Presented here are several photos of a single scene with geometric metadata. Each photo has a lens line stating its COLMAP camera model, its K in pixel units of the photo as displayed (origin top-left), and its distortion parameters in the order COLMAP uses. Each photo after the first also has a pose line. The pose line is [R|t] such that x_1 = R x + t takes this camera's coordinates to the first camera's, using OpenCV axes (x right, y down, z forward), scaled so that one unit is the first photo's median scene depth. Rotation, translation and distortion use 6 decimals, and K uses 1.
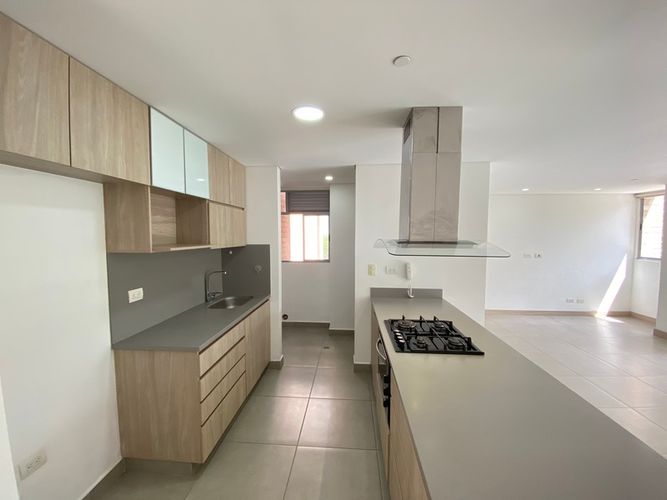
lens RADIAL K [[269.4, 0, 331.9], [0, 269.4, 248.8], [0, 0, 1]] dist [0.021922, -0.020294]
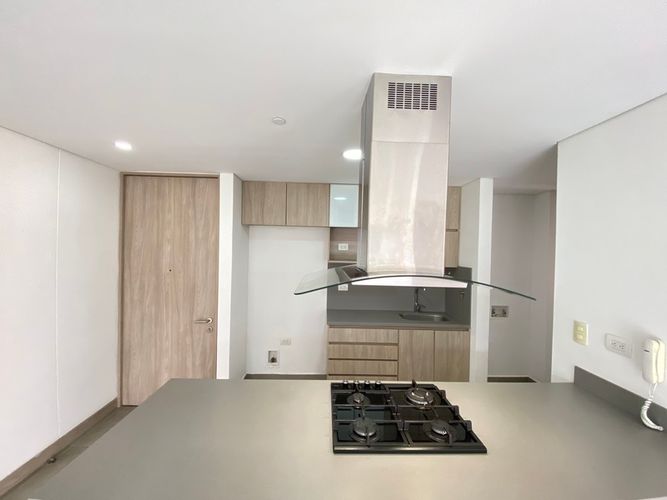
lens RADIAL K [[269.4, 0, 331.9], [0, 269.4, 248.8], [0, 0, 1]] dist [0.021922, -0.020294]
pose [[0.090374, 0.002538, -0.995905, 0.638708], [-0.080190, 0.996768, -0.004737, -0.042319], [0.992674, 0.080290, 0.090286, 0.478762]]
